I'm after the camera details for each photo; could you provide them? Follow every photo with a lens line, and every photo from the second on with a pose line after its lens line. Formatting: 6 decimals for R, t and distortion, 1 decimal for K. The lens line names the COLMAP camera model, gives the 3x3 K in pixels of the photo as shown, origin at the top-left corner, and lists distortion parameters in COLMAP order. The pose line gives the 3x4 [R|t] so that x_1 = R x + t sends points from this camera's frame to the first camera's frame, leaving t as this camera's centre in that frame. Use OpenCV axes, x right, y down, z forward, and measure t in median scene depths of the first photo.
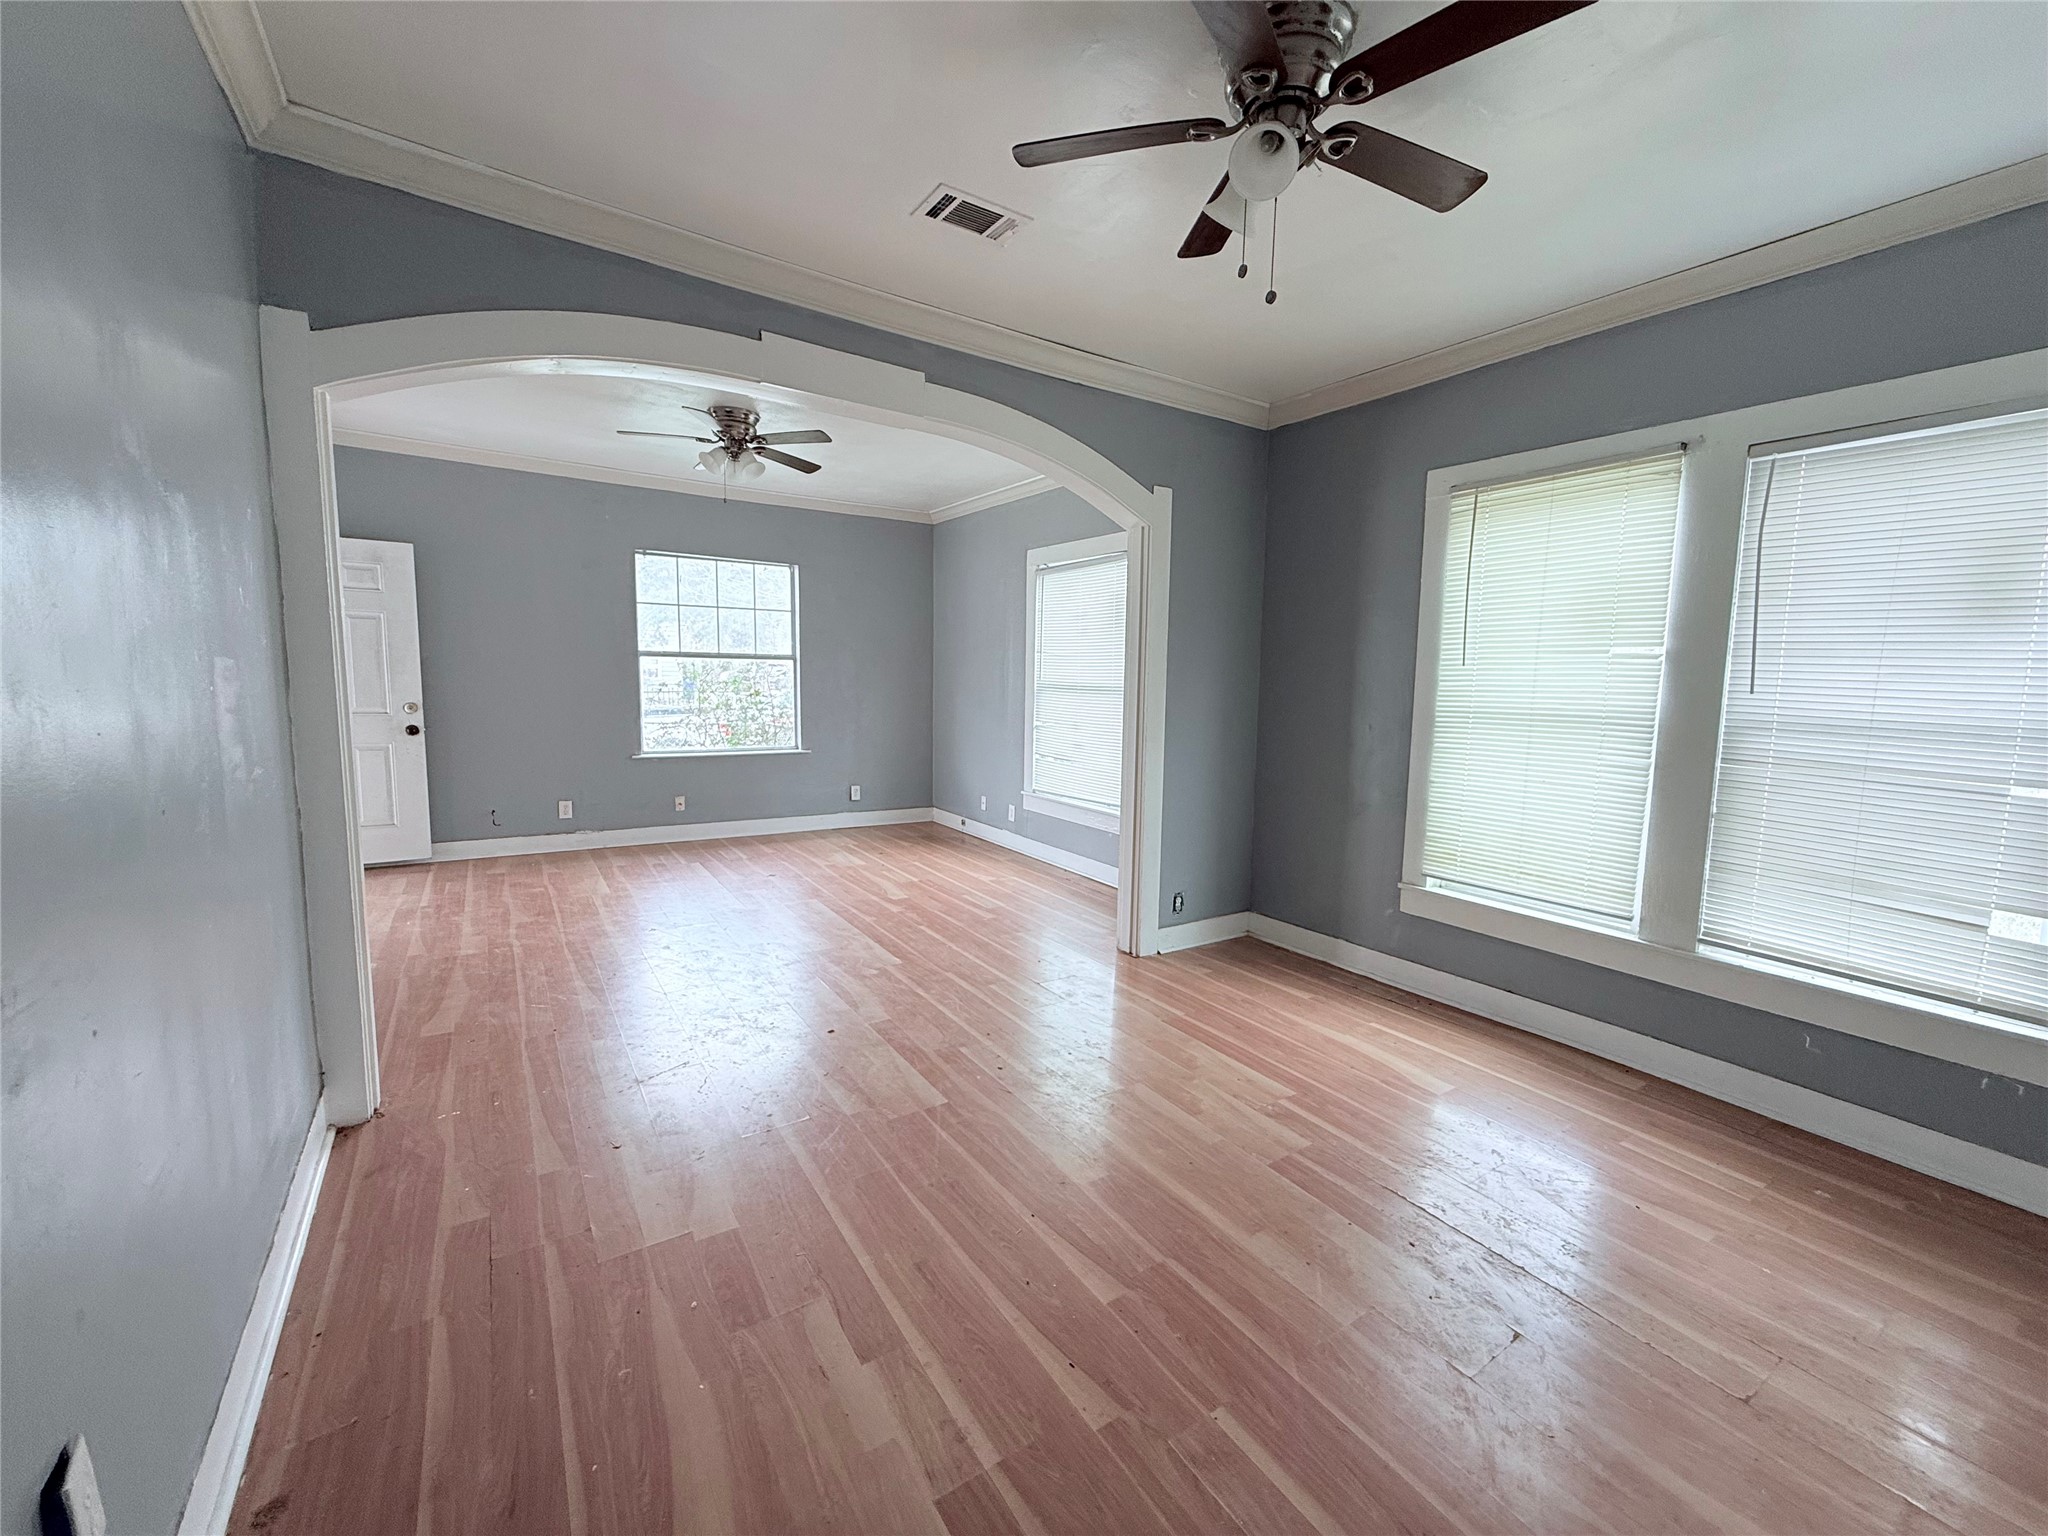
lens RADIAL K [[814.5, 0, 1020.3], [0, 814.5, 765.9], [0, 0, 1]] dist [-0.000865, 0.000288]
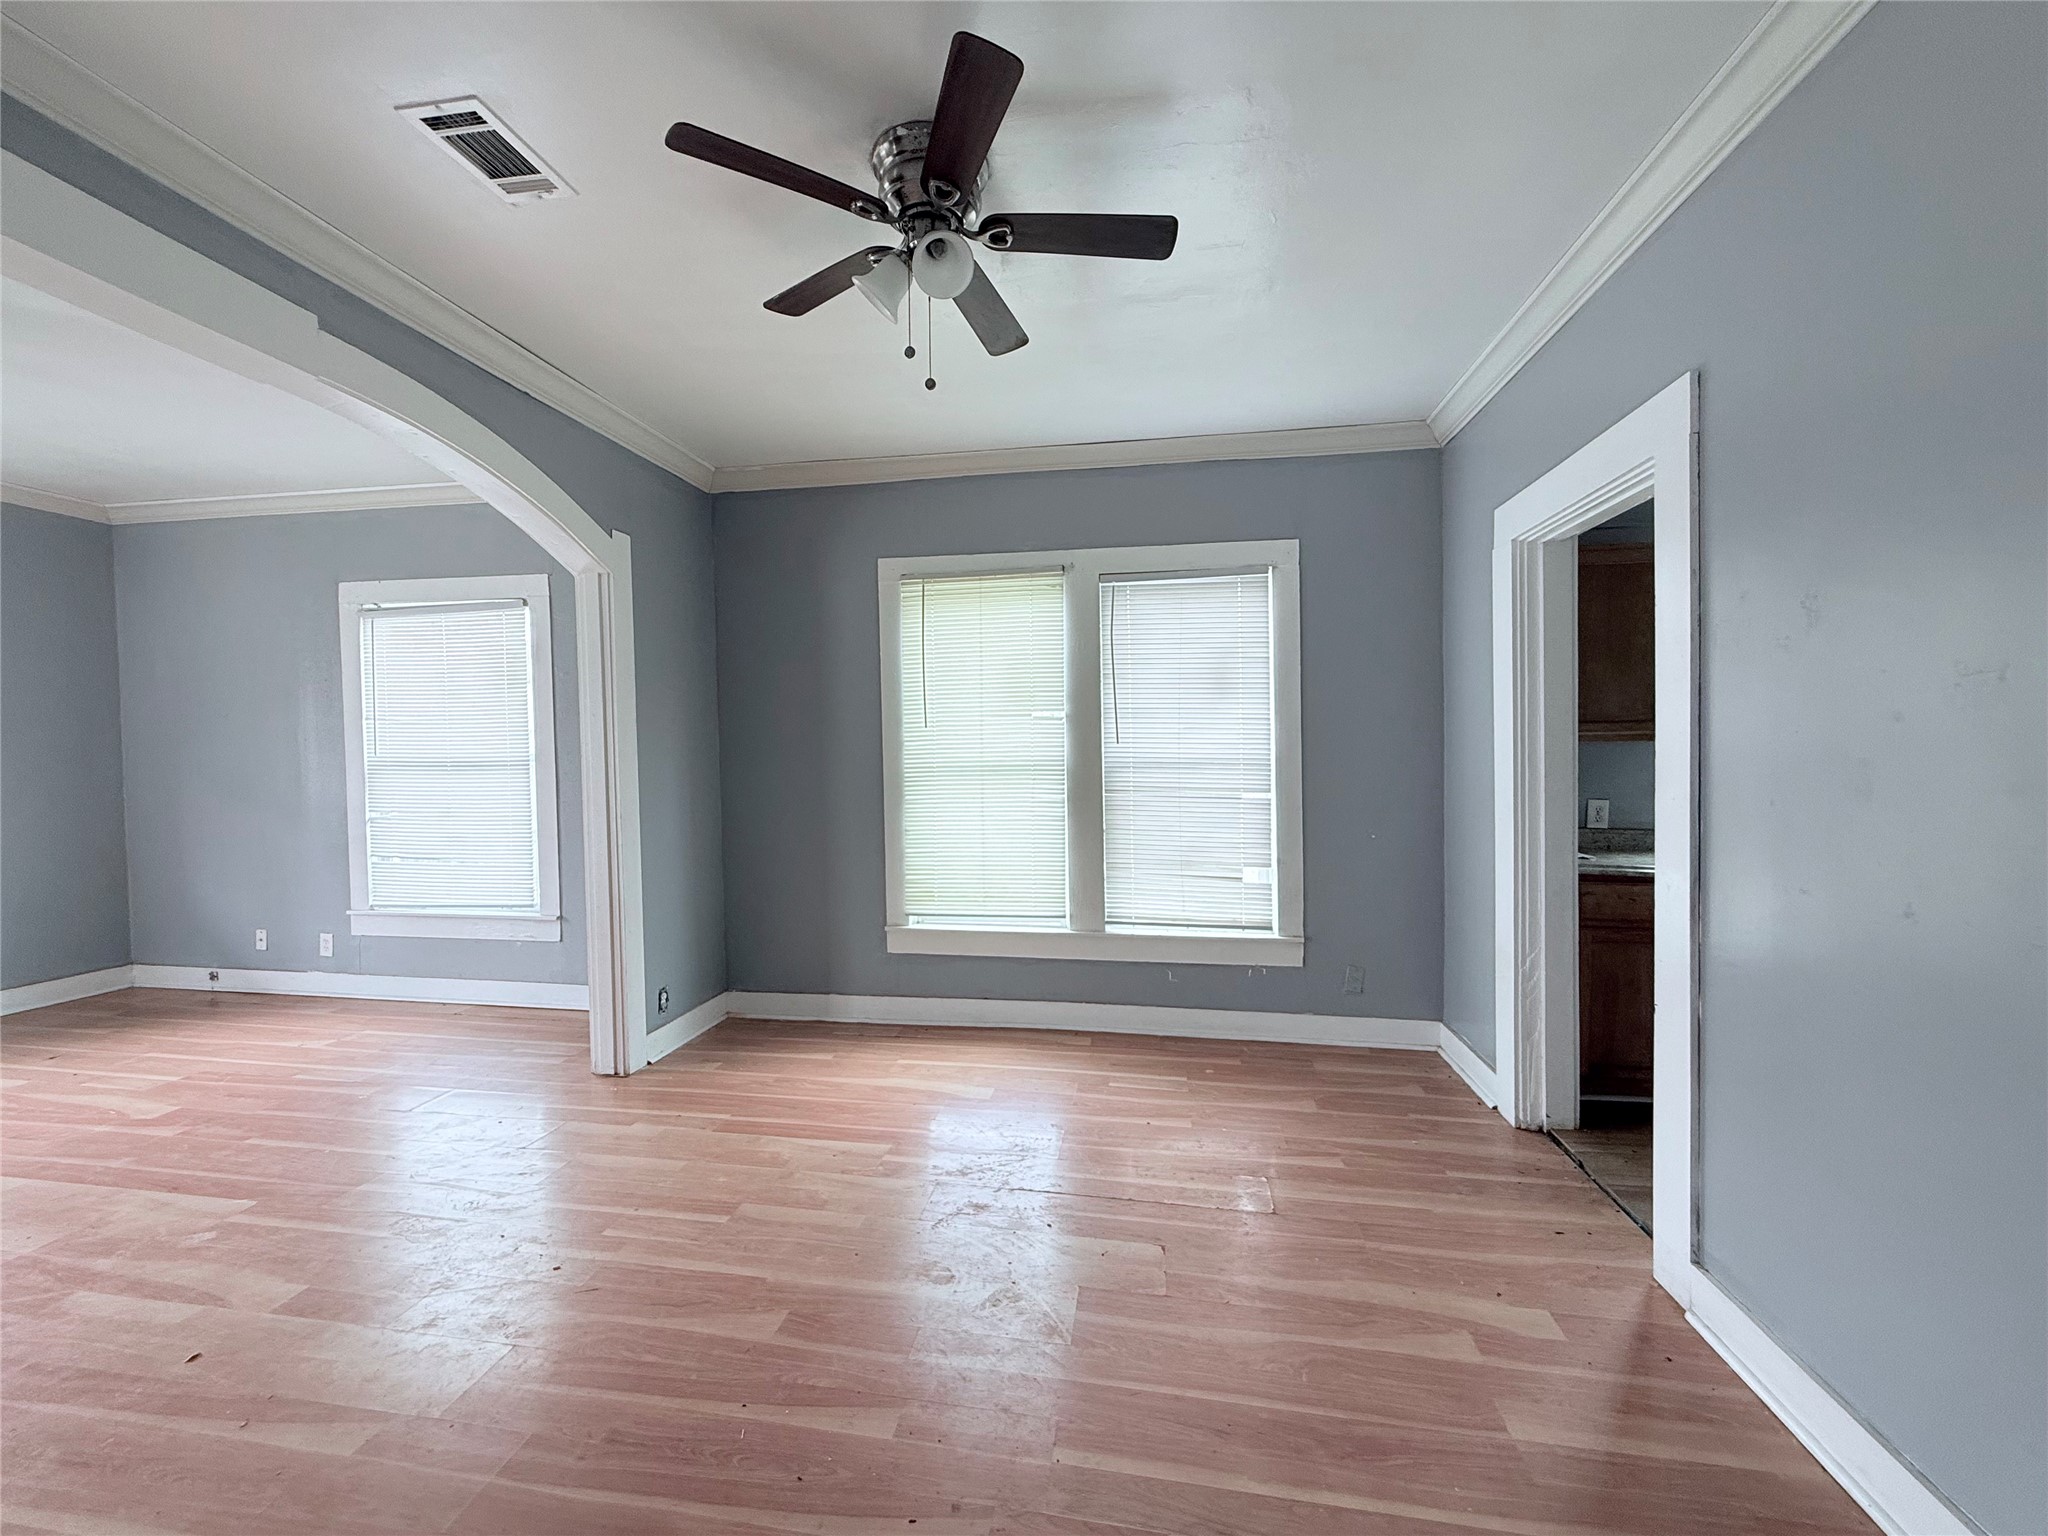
lens RADIAL K [[814.5, 0, 1020.3], [0, 814.5, 765.9], [0, 0, 1]] dist [-0.000865, 0.000288]
pose [[0.674864, -0.041922, 0.736750, -0.207470], [0.106513, 0.993464, -0.041038, -0.005907], [-0.730215, 0.106169, 0.674918, 0.112064]]
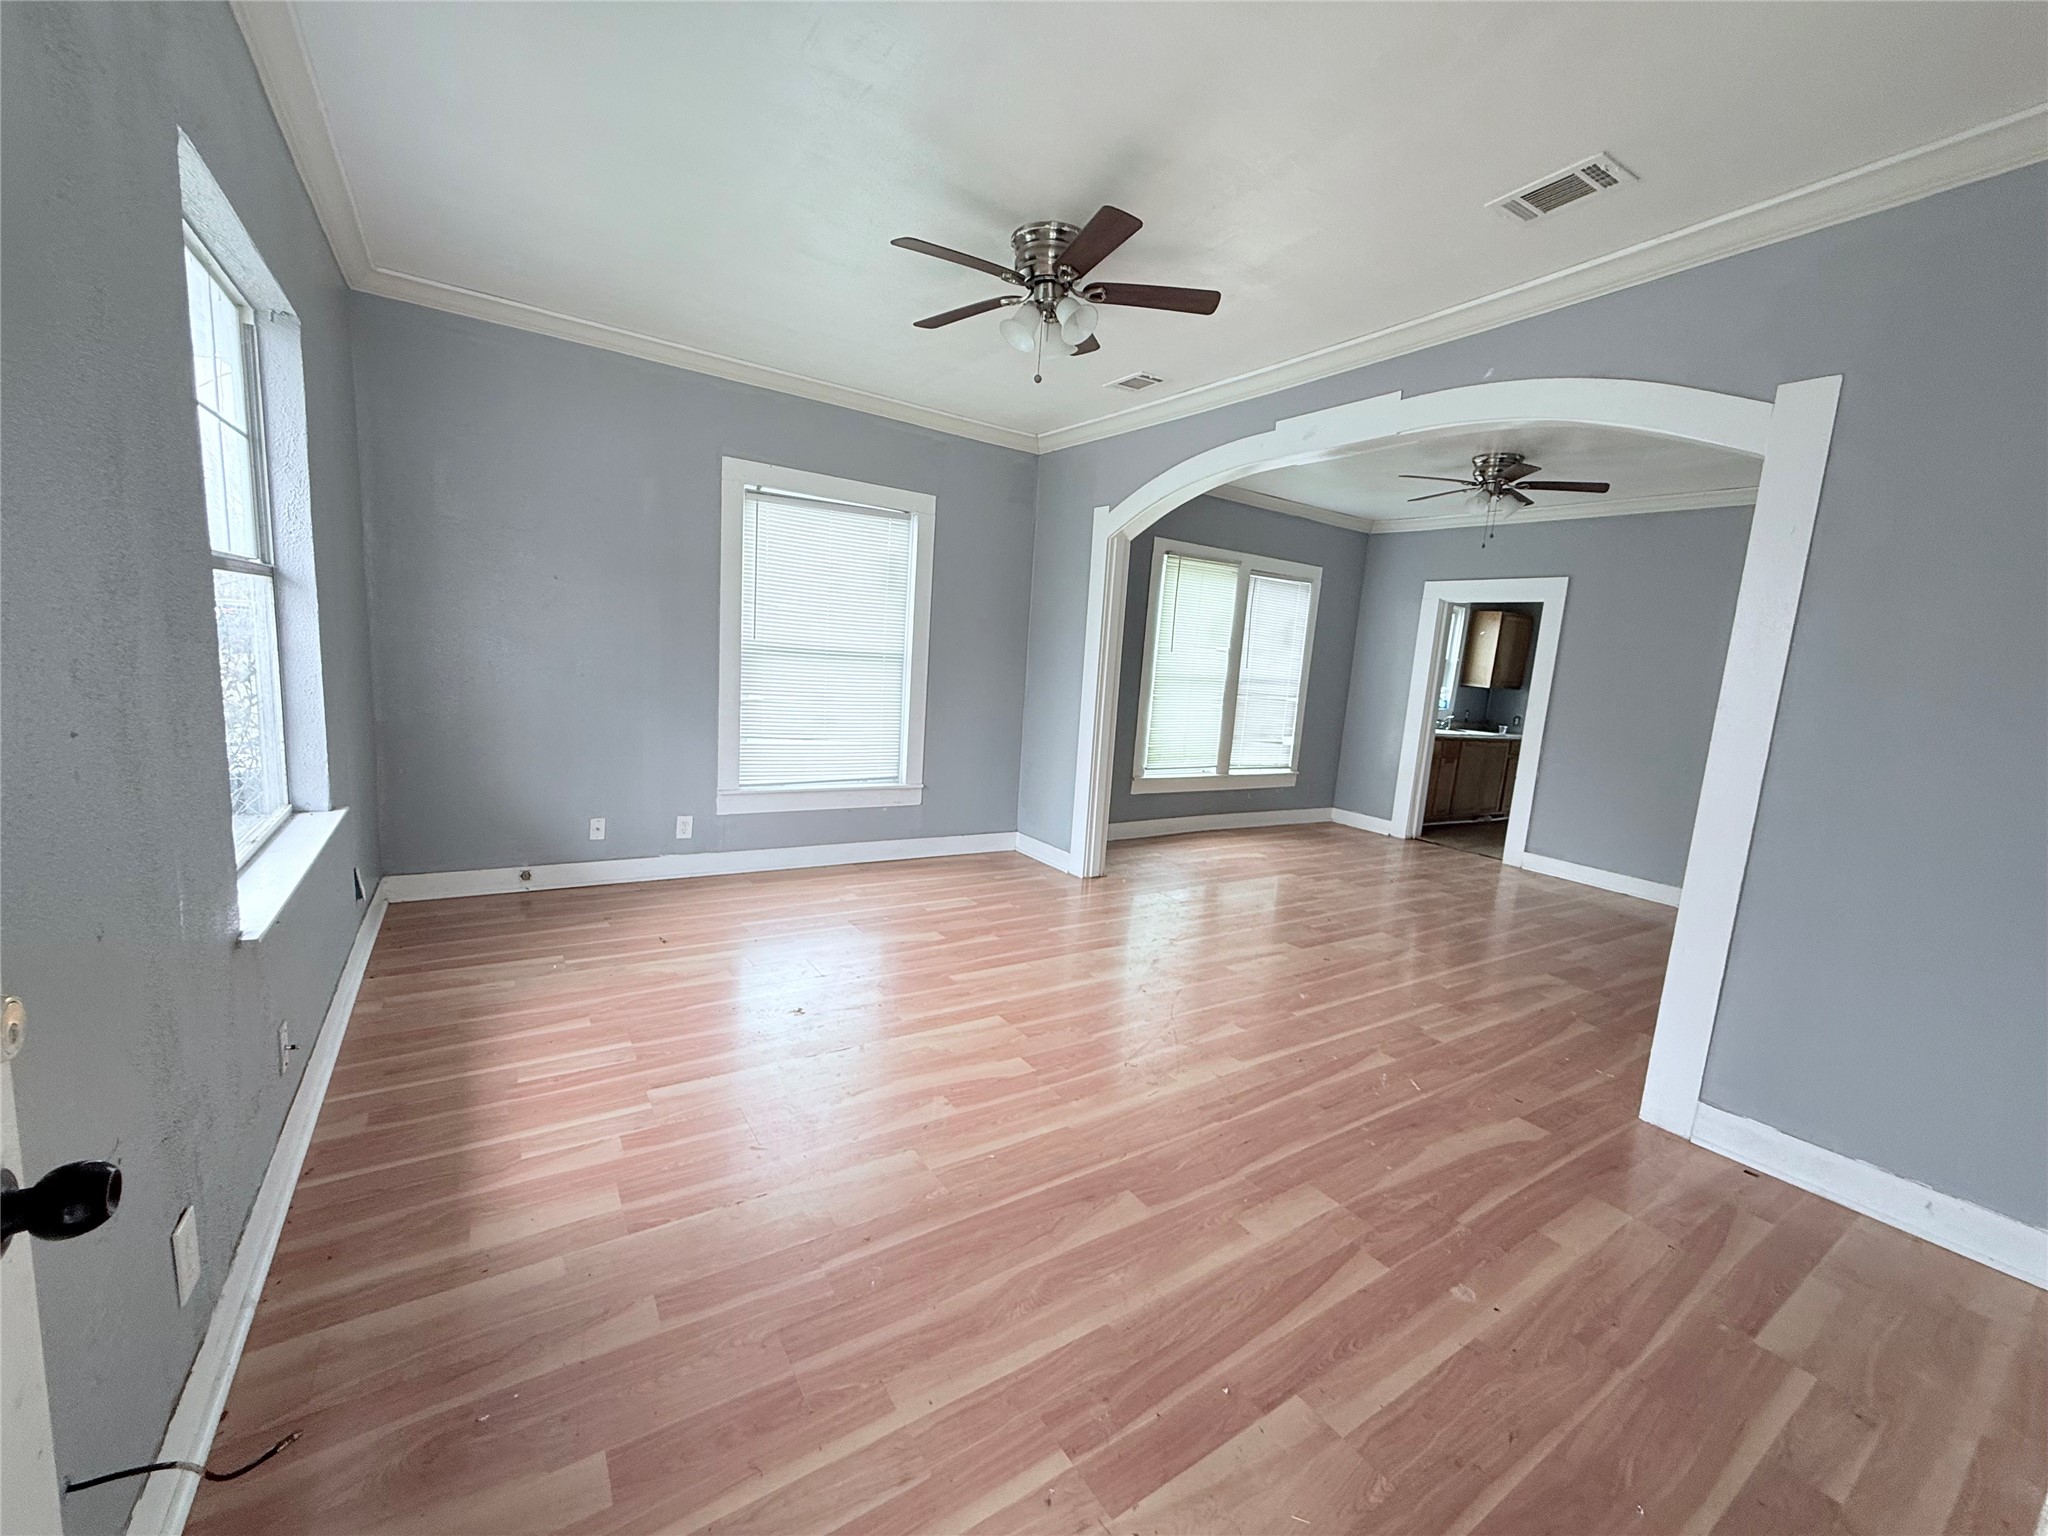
lens RADIAL K [[814.5, 0, 1020.3], [0, 814.5, 765.9], [0, 0, 1]] dist [-0.000865, 0.000288]
pose [[0.004344, -0.165075, 0.986271, -1.218227], [0.042064, 0.985438, 0.164750, -0.171898], [-0.999105, 0.040771, 0.011224, 1.226575]]
